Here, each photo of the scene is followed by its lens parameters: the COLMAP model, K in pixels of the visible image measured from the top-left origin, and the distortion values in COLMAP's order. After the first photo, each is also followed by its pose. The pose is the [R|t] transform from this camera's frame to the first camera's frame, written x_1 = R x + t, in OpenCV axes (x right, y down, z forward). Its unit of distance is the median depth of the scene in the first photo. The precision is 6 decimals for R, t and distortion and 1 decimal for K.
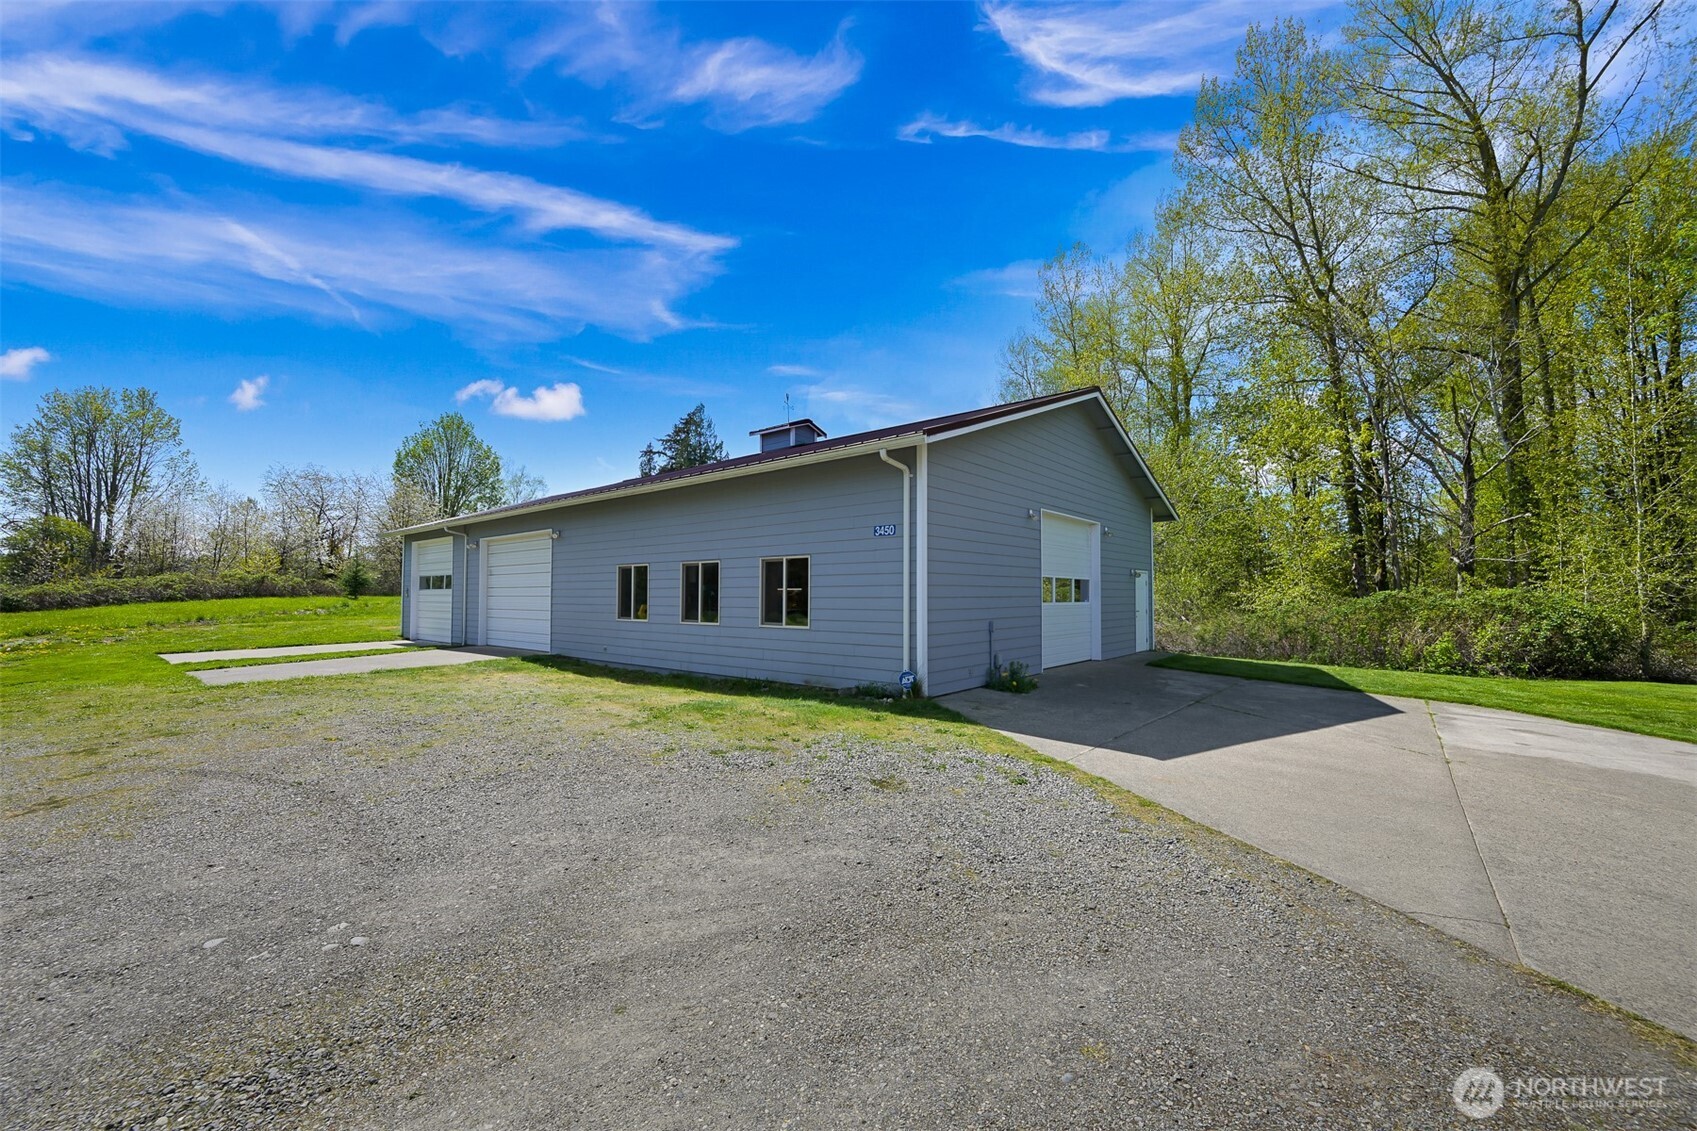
lens RADIAL K [[675.3, 0, 837.6], [0, 675.3, 569.5], [0, 0, 1]] dist [-0.002142, 0.000228]
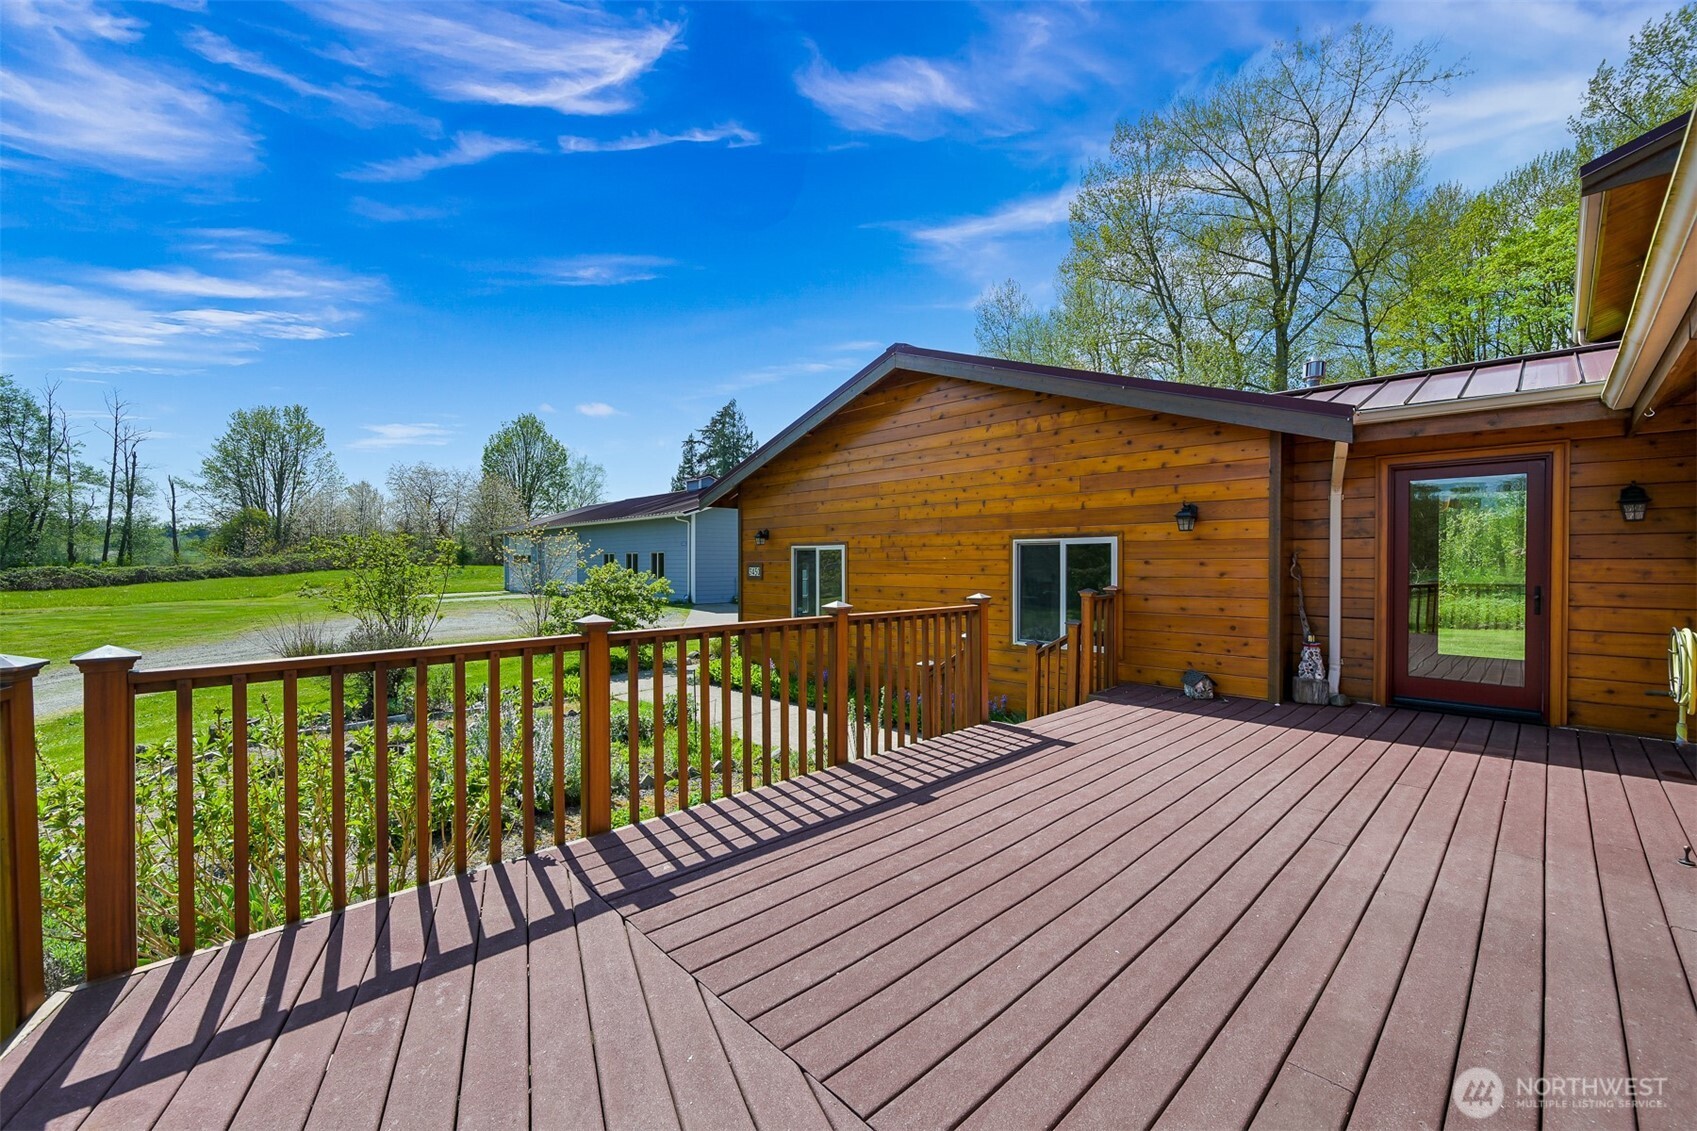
lens RADIAL K [[675.3, 0, 853.6], [0, 675.3, 566.1], [0, 0, 1]] dist [-0.002142, 0.000228]
pose [[0.997273, -0.000207, -0.073805, 0.124062], [0.003401, 0.999062, 0.043162, -0.011074], [0.073726, -0.043295, 0.996338, -0.212652]]
